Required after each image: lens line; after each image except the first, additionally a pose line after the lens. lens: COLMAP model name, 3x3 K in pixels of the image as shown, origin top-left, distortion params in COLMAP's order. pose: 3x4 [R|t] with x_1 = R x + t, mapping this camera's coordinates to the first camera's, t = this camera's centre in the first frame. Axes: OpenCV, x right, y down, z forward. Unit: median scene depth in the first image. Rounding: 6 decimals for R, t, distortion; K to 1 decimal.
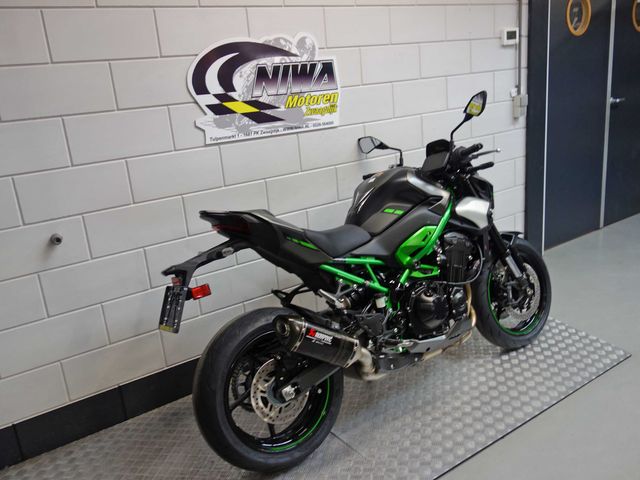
lens RADIAL K [[567.2, 0, 320.0], [0, 567.2, 240.0], [0, 0, 1]] dist [0.003000, 0.002900]
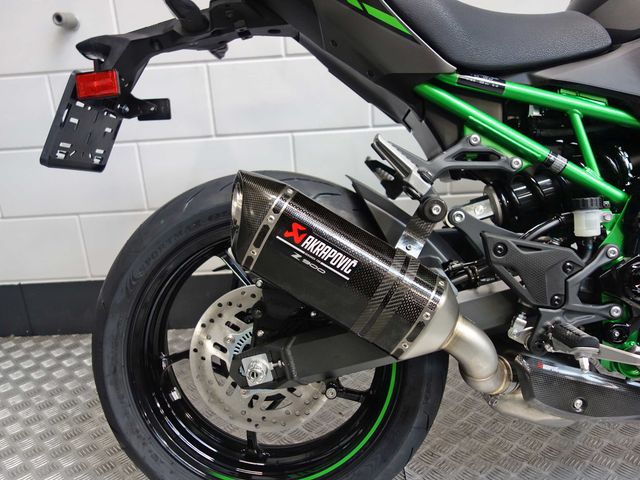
lens RADIAL K [[567.2, 0, 320.0], [0, 567.2, 240.0], [0, 0, 1]] dist [0.003000, 0.002900]
pose [[0.806133, 0.219103, -0.549676, 0.169363], [-0.169929, 0.975514, 0.139633, 0.099794], [0.566811, -0.019157, 0.823625, 0.616376]]
